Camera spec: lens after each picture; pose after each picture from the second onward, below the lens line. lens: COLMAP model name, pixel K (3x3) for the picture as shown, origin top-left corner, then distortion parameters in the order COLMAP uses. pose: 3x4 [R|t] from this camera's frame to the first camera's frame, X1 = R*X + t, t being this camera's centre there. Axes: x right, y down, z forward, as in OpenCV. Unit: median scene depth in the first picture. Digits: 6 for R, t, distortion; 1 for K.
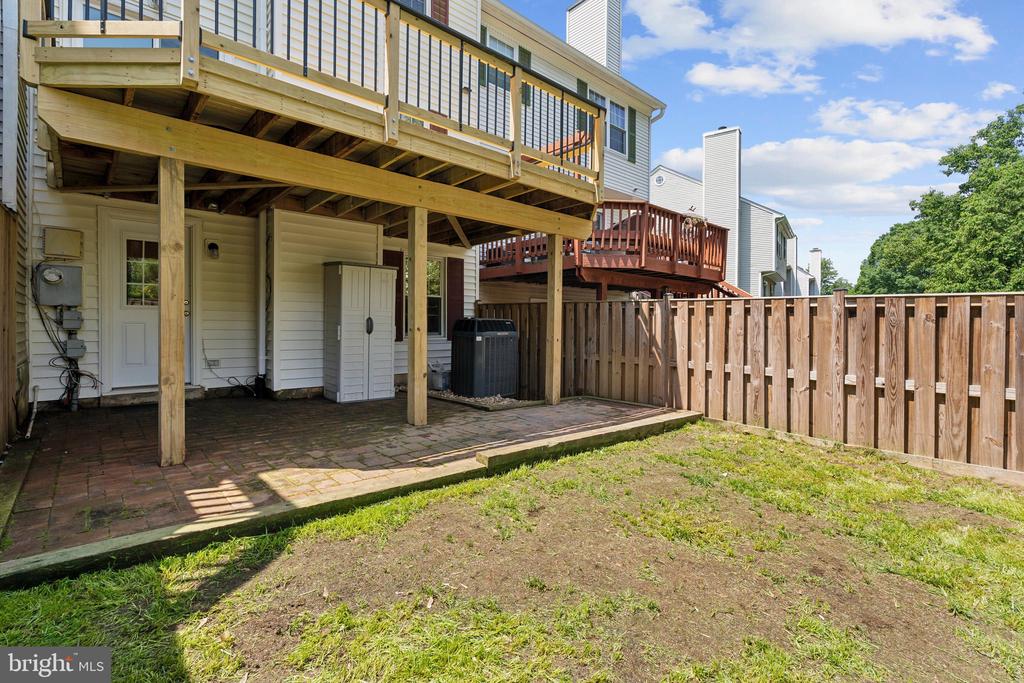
lens RADIAL K [[475.4, 0, 519.2], [0, 475.4, 331.7], [0, 0, 1]] dist [-0.003476, 0.001293]
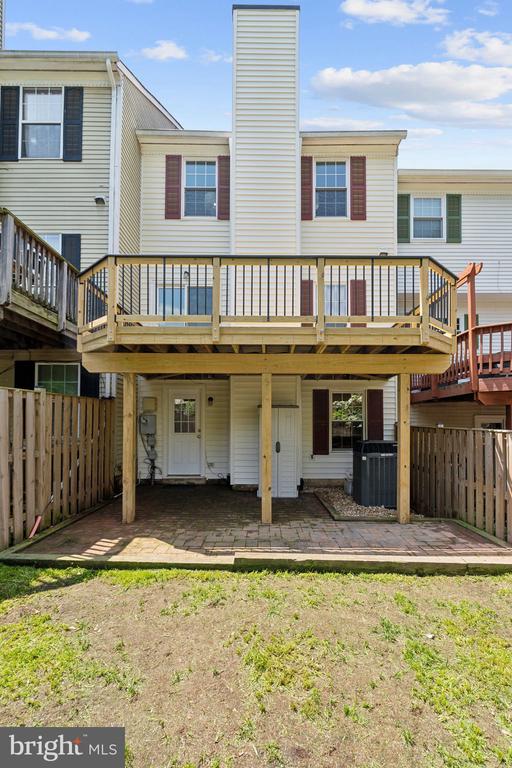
lens RADIAL K [[356.5, 0, 252.4], [0, 356.5, 418.3], [0, 0, 1]] dist [-0.003476, 0.001293]
pose [[0.735983, -0.017940, -0.676762, 0.450764], [-0.005663, 0.999451, -0.032652, -0.077073], [0.676976, 0.027864, 0.735478, 0.149100]]
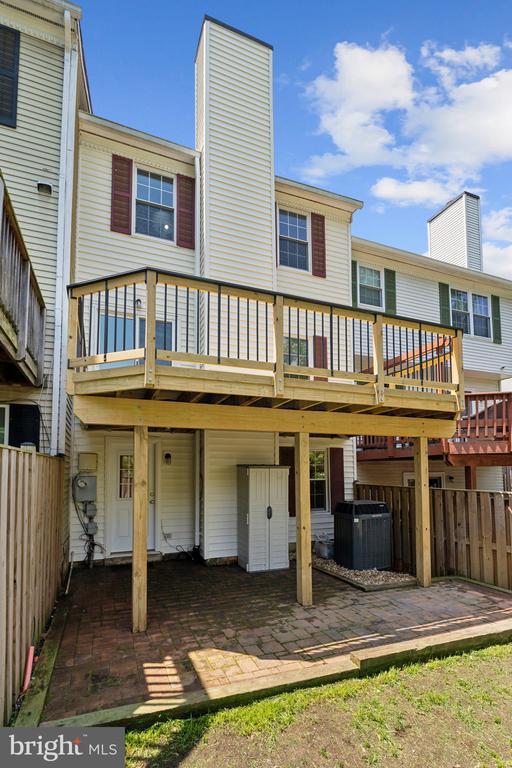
lens RADIAL K [[378.9, 0, 253.9], [0, 378.9, 454.3], [0, 0, 1]] dist [-0.002946, 0.000626]
pose [[0.935091, -0.035953, -0.352580, 0.024249], [0.011174, 0.997337, -0.072066, -0.116247], [0.354232, 0.063449, 0.933003, -0.004621]]
